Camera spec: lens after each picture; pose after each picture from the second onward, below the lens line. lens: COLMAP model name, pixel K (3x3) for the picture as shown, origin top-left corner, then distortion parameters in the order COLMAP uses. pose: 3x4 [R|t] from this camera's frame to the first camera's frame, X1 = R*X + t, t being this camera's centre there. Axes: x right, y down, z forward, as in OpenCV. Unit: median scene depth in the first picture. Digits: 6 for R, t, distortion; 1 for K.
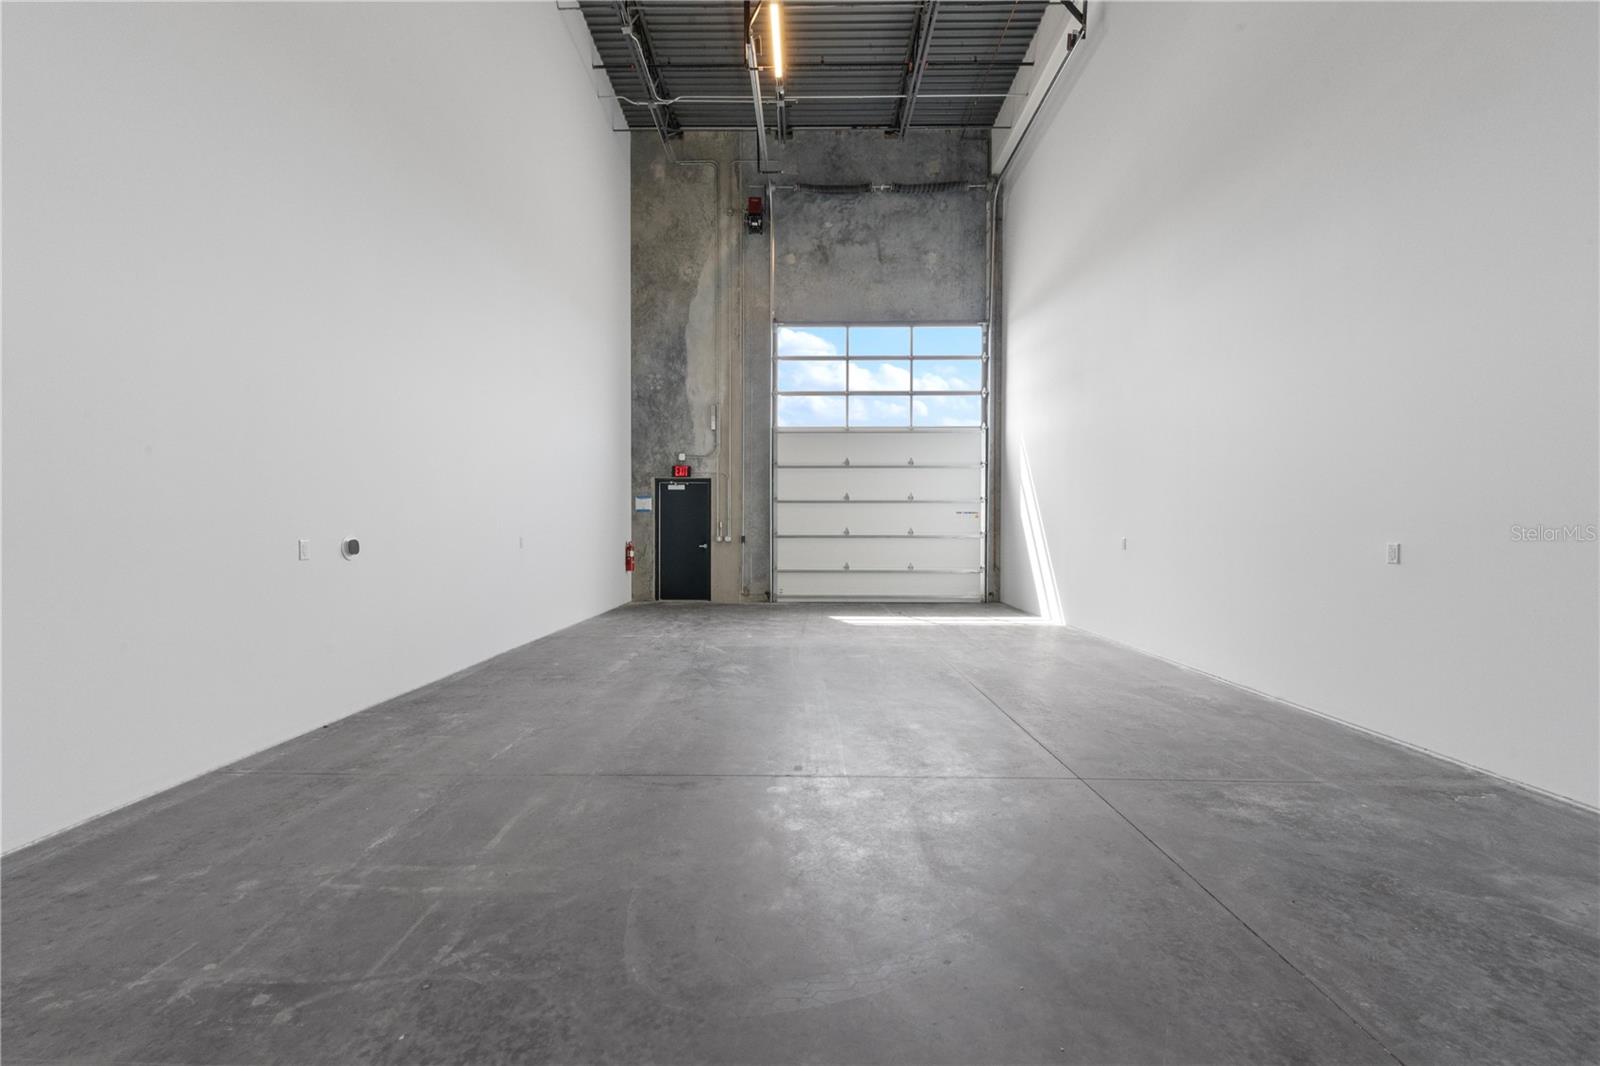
lens RADIAL K [[647.6, 0, 794.5], [0, 647.6, 544.3], [0, 0, 1]] dist [-0.002673, 0.000299]
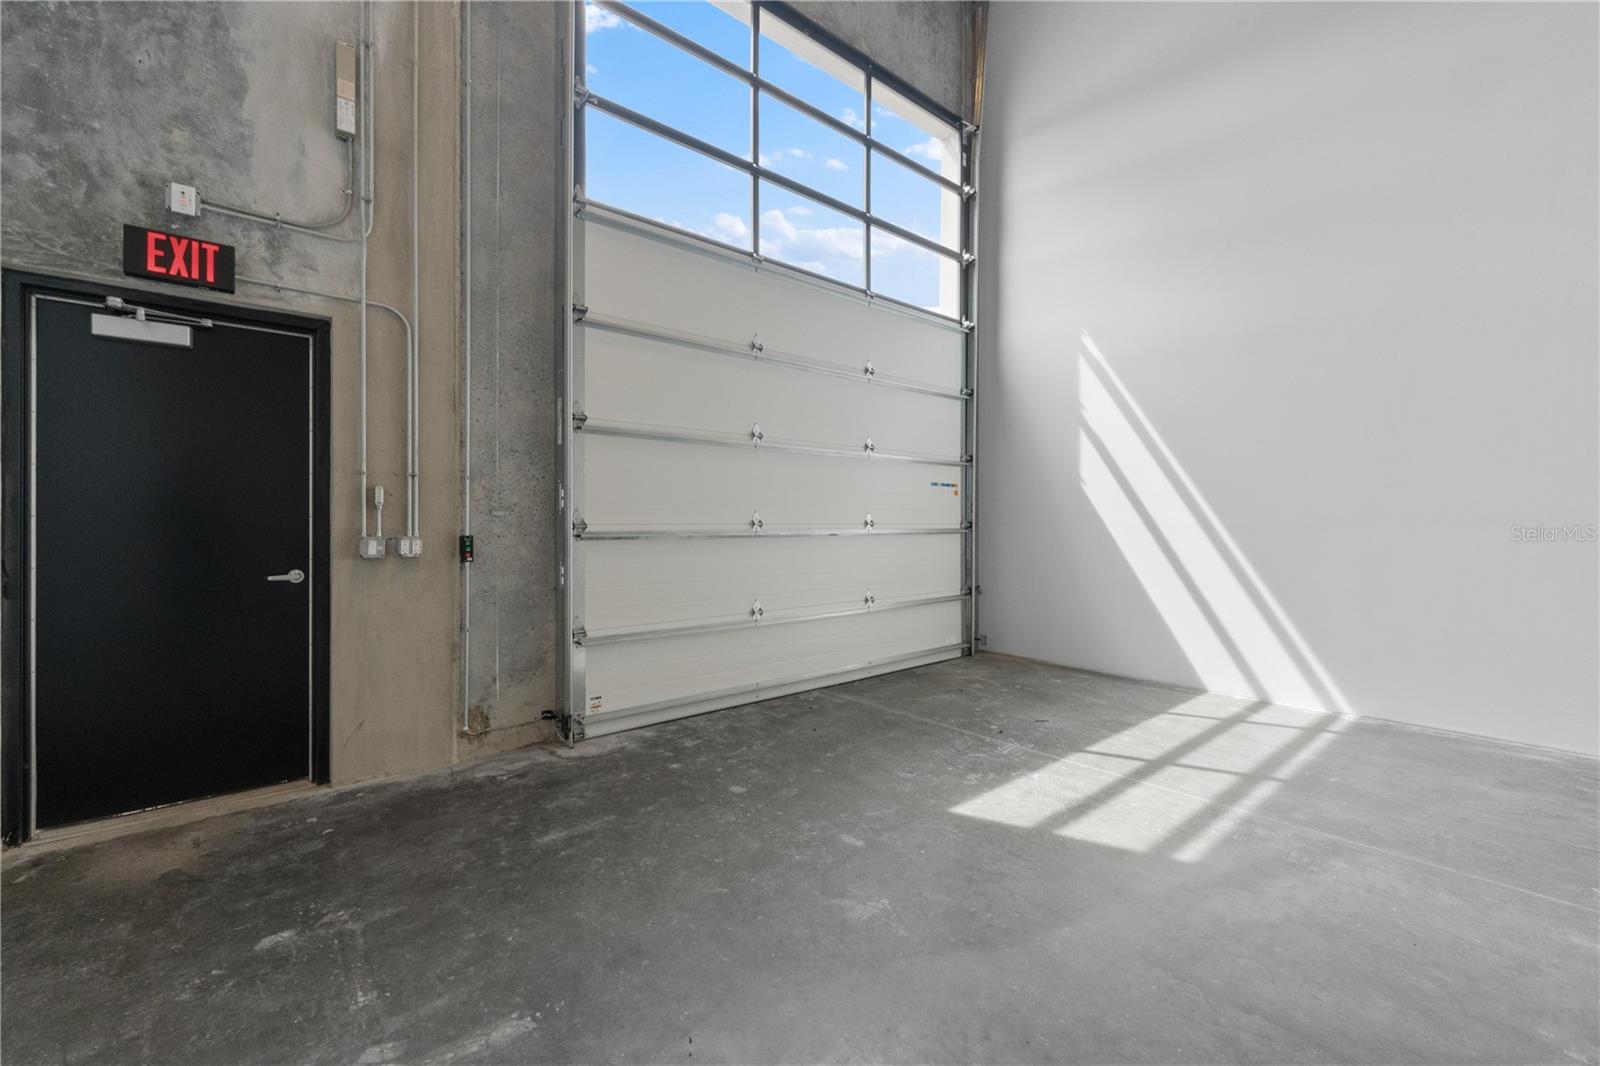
lens RADIAL K [[657.0, 0, 796.0], [0, 657.0, 524.5], [0, 0, 1]] dist [-0.001538, -0.000482]
pose [[0.758517, -0.004310, 0.651639, -0.569161], [0.009711, 0.999942, -0.004690, -0.054016], [-0.651581, 0.009885, 0.758515, 2.408547]]
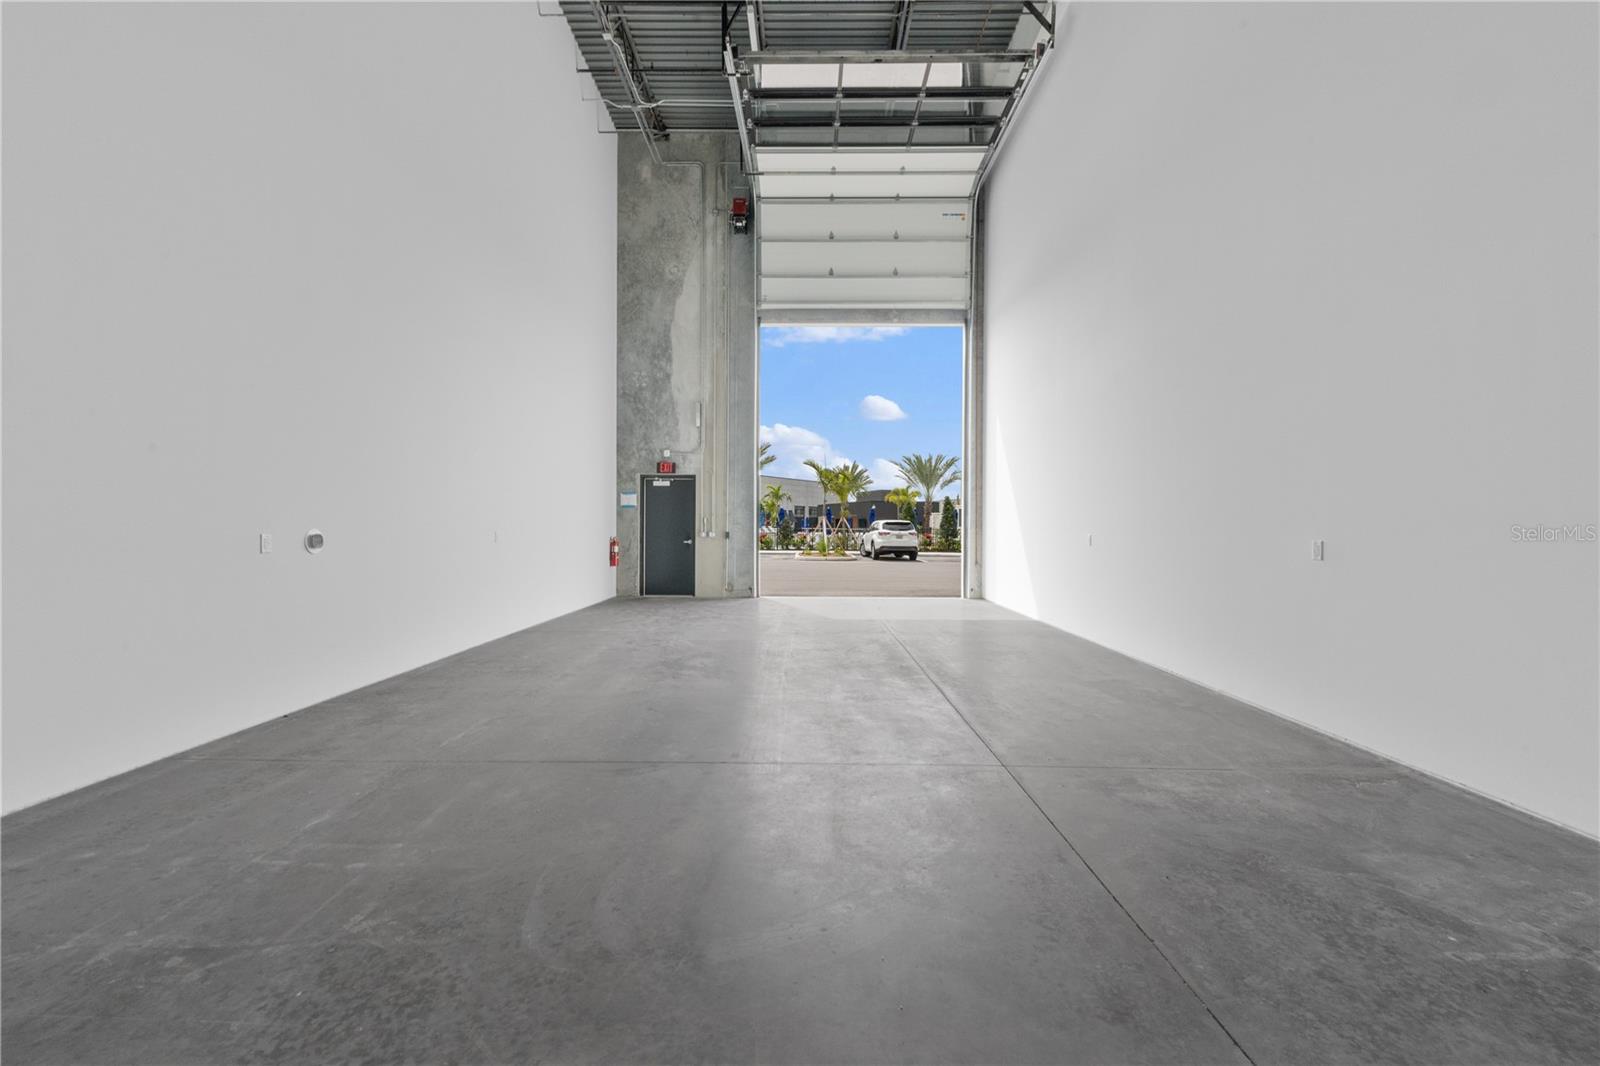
lens RADIAL K [[650.4, 0, 800.0], [0, 650.4, 533.0], [0, 0, 1]] dist [-0.001985, 0.000115]
pose [[0.999985, 0.003234, 0.004340, 0.105346], [-0.003184, 0.999928, -0.011558, 0.001259], [-0.004377, 0.011544, 0.999924, -0.046056]]
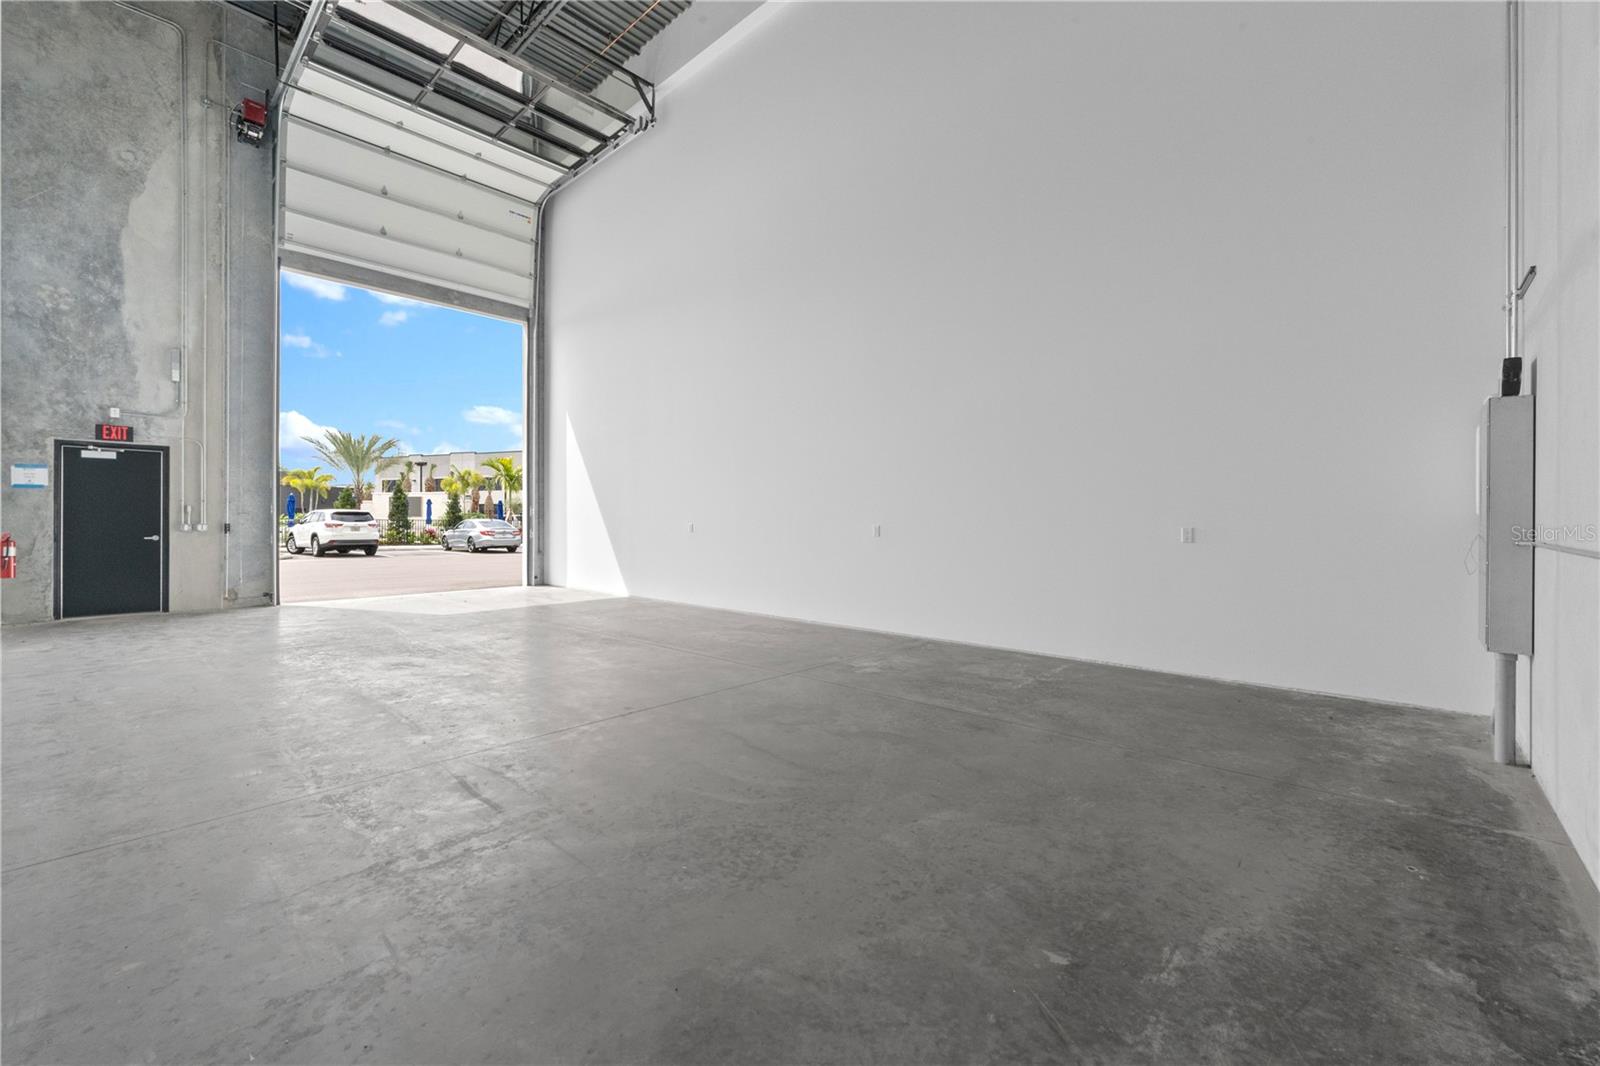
lens RADIAL K [[648.8, 0, 790.0], [0, 648.8, 521.5], [0, 0, 1]] dist [-0.001546, -0.000253]
pose [[0.671144, -0.001999, 0.741325, -0.719936], [0.013603, 0.999861, -0.009620, 0.003985], [-0.741203, 0.016541, 0.671078, -0.075079]]
